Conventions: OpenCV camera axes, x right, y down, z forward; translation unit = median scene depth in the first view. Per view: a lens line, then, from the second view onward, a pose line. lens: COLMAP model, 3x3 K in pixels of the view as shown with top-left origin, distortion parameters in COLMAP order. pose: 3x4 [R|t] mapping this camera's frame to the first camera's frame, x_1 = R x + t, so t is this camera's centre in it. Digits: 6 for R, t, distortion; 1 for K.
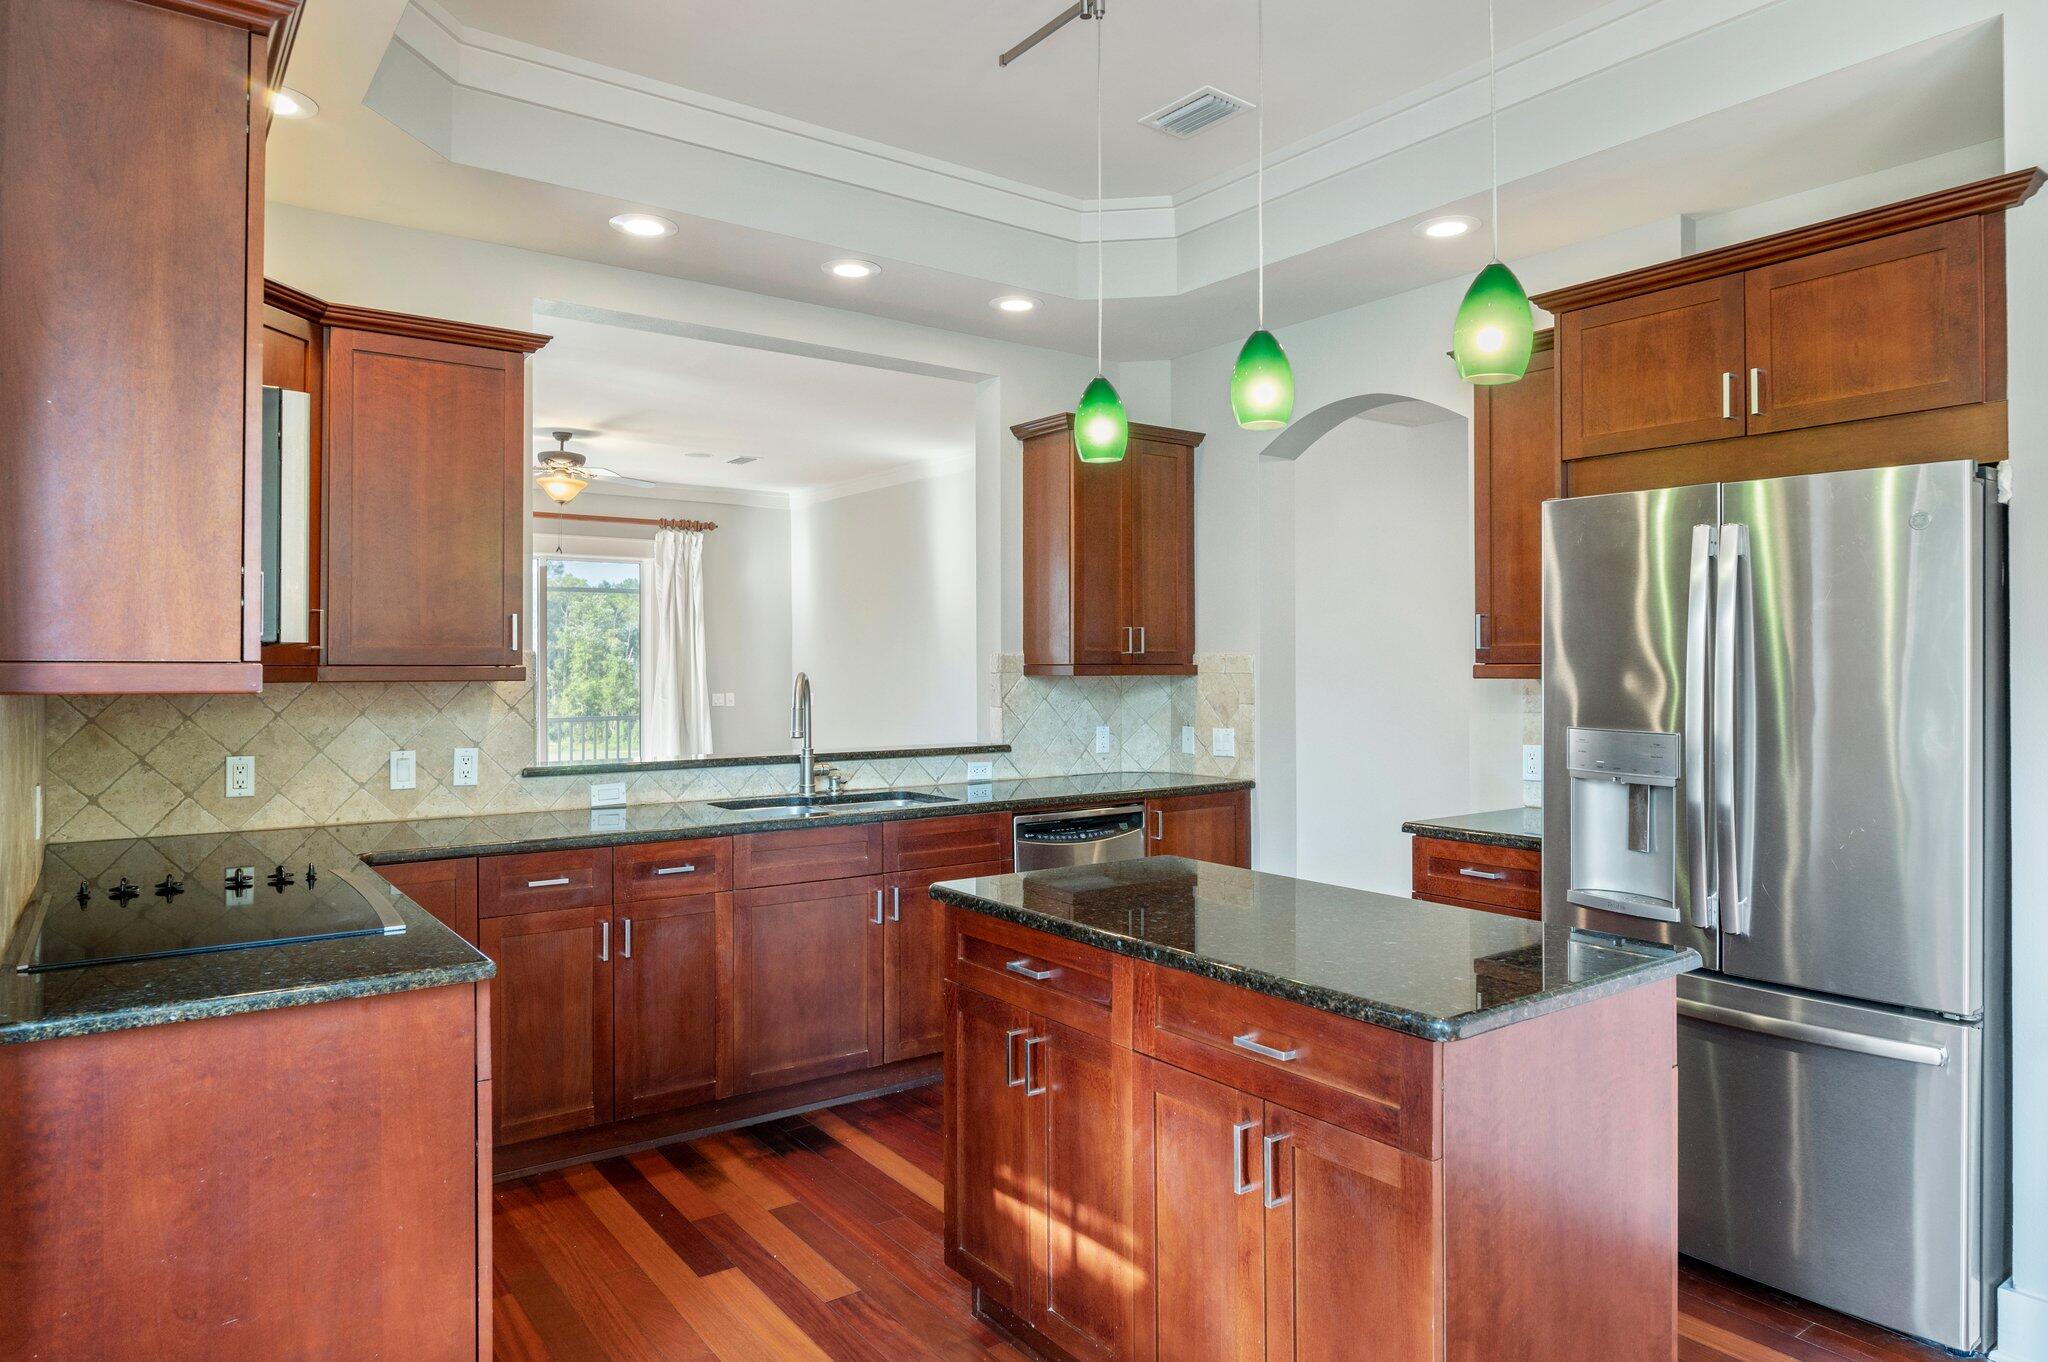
lens RADIAL K [[1143.2, 0, 987.7], [0, 1143.2, 665.1], [0, 0, 1]] dist [-0.023476, -0.000227]
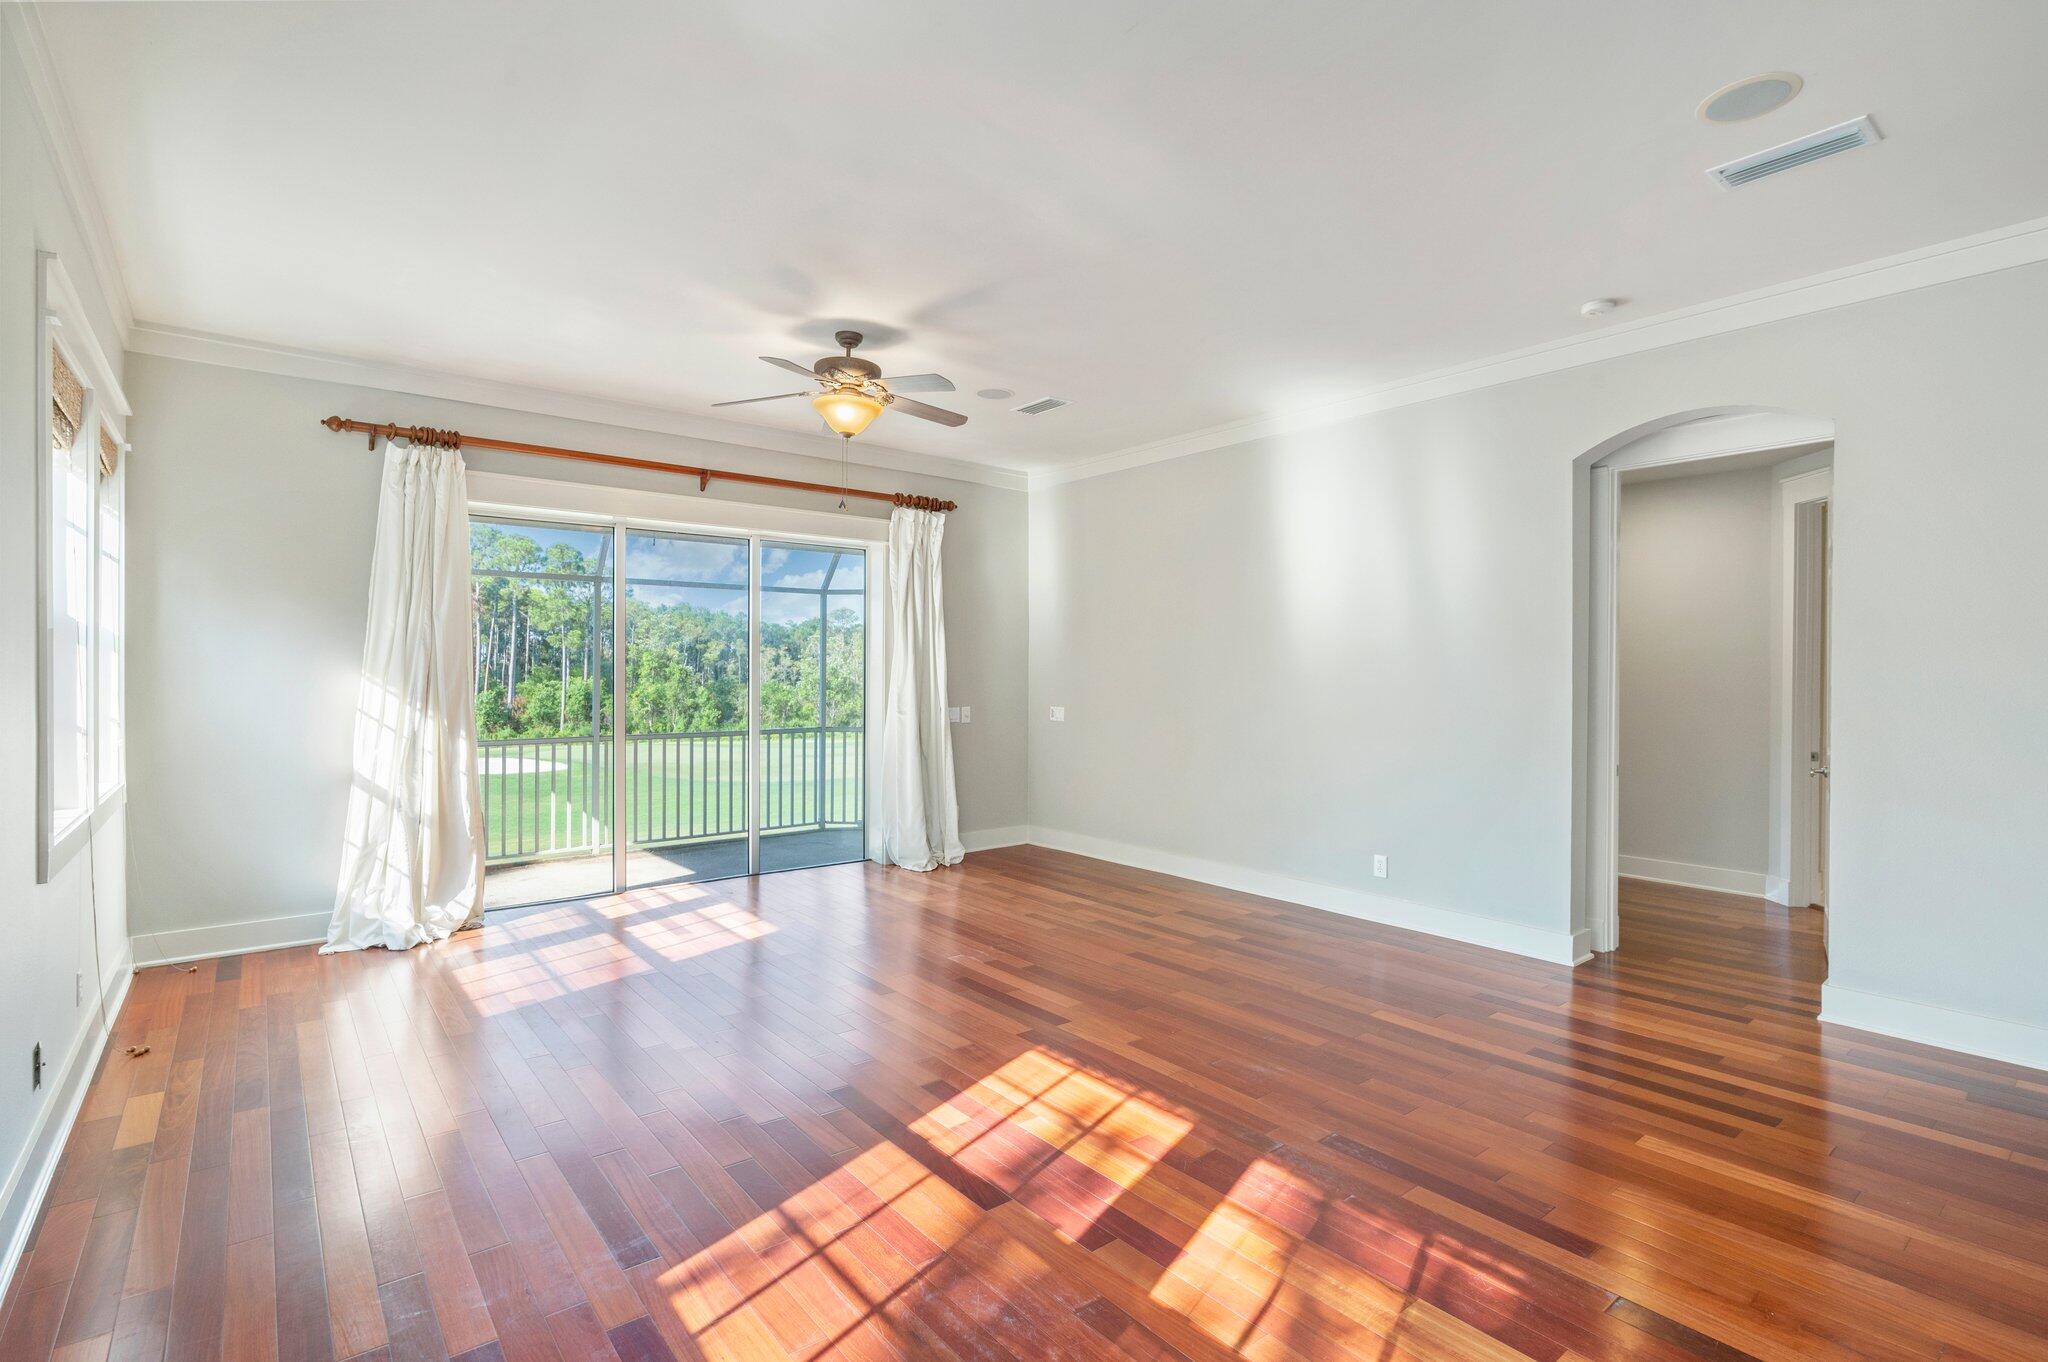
lens RADIAL K [[904.6, 0, 1005.6], [0, 904.6, 677.7], [0, 0, 1]] dist [-0.006464, -0.000614]
pose [[0.999316, 0.005865, 0.036523, -0.230471], [-0.006024, 0.999973, 0.004236, 0.000305], [-0.036497, -0.004453, 0.999324, 0.349266]]
